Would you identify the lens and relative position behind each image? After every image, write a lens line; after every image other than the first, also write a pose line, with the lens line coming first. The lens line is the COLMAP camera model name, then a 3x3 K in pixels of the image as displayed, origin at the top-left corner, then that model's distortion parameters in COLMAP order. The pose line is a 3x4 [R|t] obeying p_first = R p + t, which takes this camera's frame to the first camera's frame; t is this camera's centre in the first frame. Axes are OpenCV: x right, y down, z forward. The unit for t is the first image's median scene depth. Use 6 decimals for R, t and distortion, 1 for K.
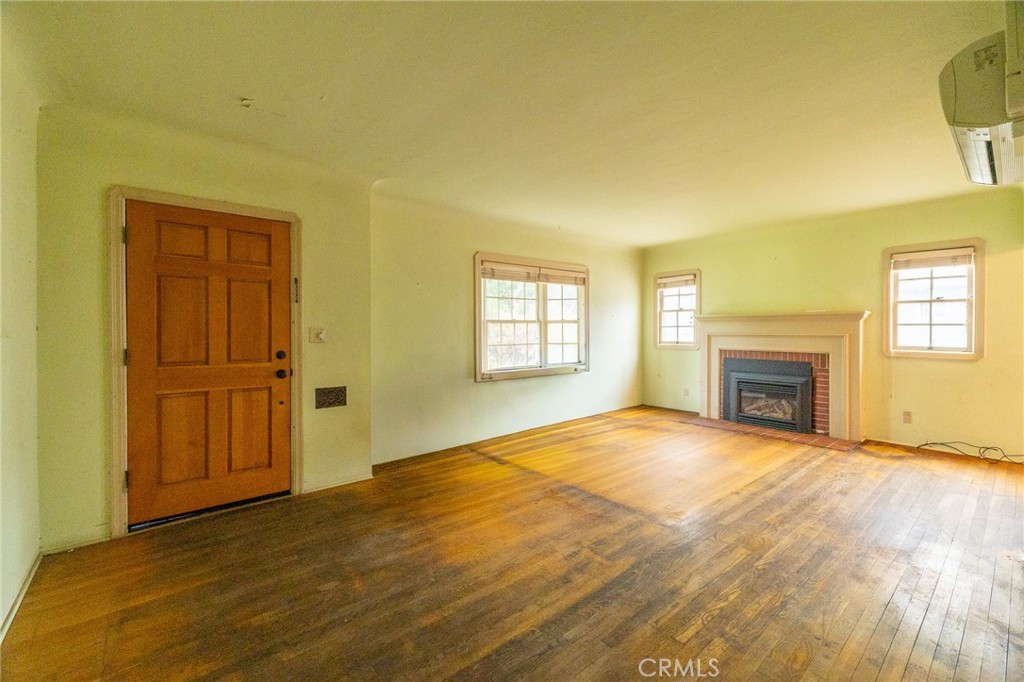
lens RADIAL K [[427.4, 0, 500.5], [0, 427.4, 324.7], [0, 0, 1]] dist [0.001789, 0.000472]
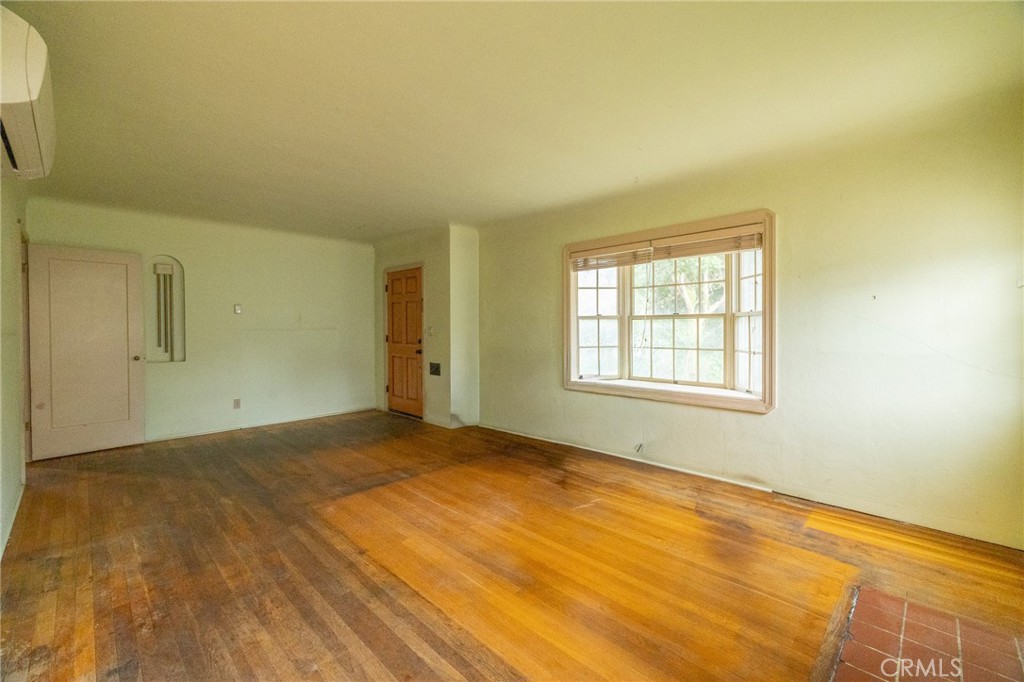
lens RADIAL K [[427.4, 0, 517.5], [0, 427.4, 330.0], [0, 0, 1]] dist [0.001789, 0.000472]
pose [[0.111578, 0.008996, -0.993715, 1.304924], [0.010616, 0.999891, 0.010244, 0.008242], [0.993699, -0.011692, 0.111470, 1.187795]]
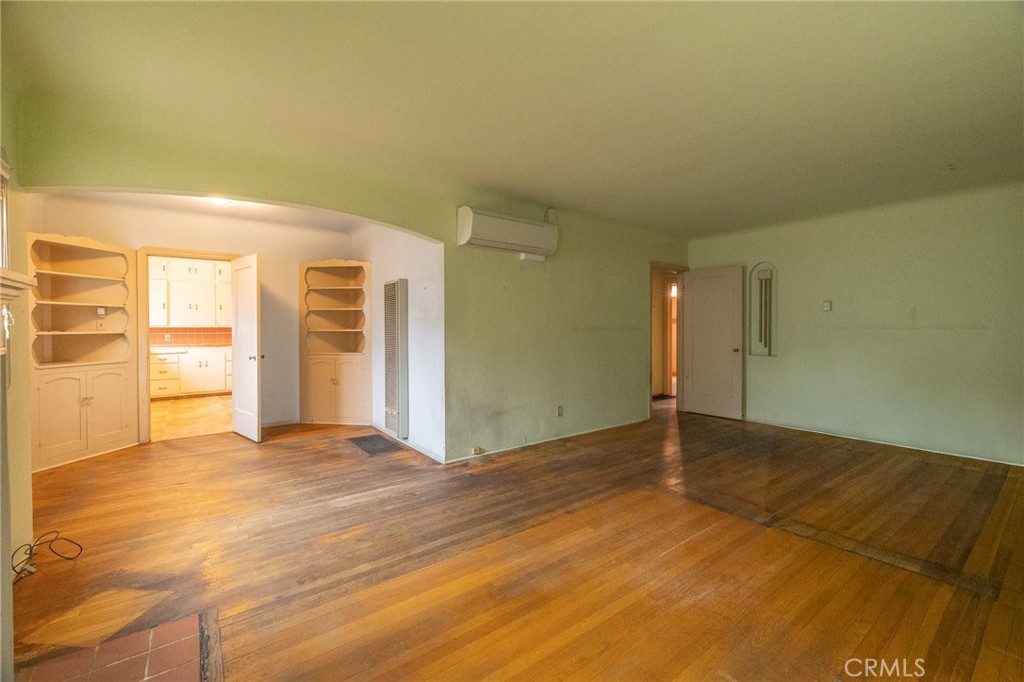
lens RADIAL K [[427.4, 0, 505.7], [0, 427.4, 331.2], [0, 0, 1]] dist [0.001789, 0.000472]
pose [[-0.999044, 0.001775, 0.043678, 0.641859], [0.002023, 0.999982, 0.005644, 0.012339], [-0.043667, 0.005727, -0.999030, 1.890400]]
